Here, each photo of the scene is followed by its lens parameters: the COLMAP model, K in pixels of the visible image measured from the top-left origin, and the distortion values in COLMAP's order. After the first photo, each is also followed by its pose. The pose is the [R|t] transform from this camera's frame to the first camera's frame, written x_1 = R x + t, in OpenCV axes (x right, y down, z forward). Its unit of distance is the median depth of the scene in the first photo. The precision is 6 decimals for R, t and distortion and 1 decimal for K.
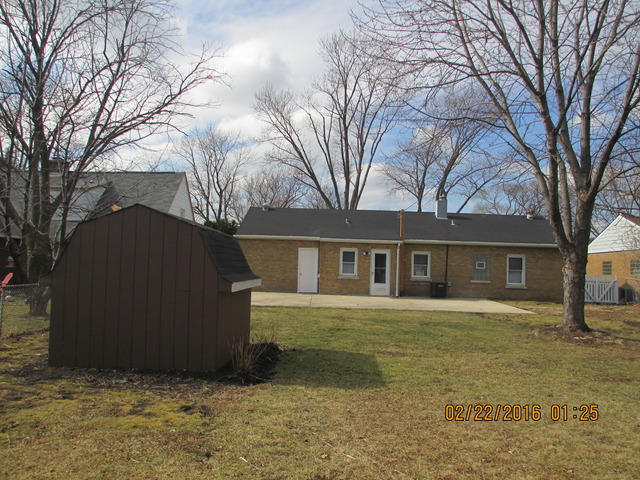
lens RADIAL K [[524.4, 0, 326.0], [0, 524.4, 239.1], [0, 0, 1]] dist [0.016876, 0.007228]
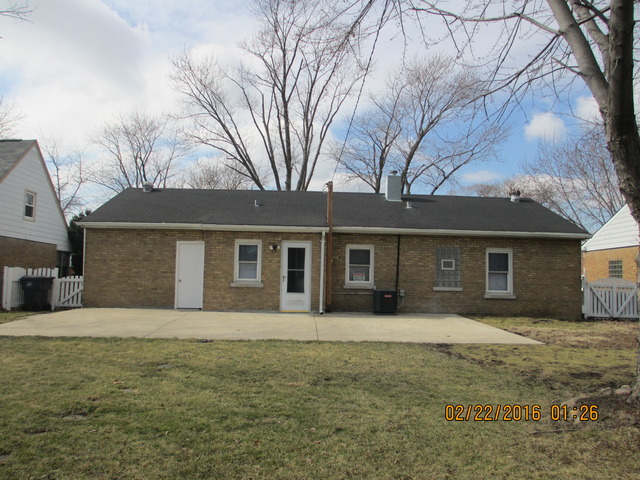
lens RADIAL K [[524.4, 0, 316.3], [0, 524.4, 242.1], [0, 0, 1]] dist [0.016876, 0.007228]
pose [[0.999437, -0.007346, 0.032751, 0.103242], [0.007737, 0.999900, -0.011812, 0.027281], [-0.032661, 0.012058, 0.999394, 0.328844]]
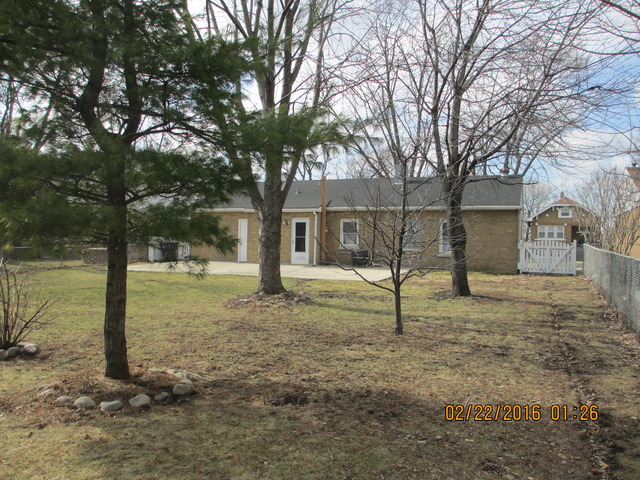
lens RADIAL K [[524.4, 0, 319.4], [0, 524.4, 238.8], [0, 0, 1]] dist [0.016876, 0.007228]
pose [[0.928403, -0.017552, -0.371161, 0.485194], [0.028844, 0.999274, 0.024893, 0.033685], [0.370454, -0.033817, 0.928235, 0.086979]]
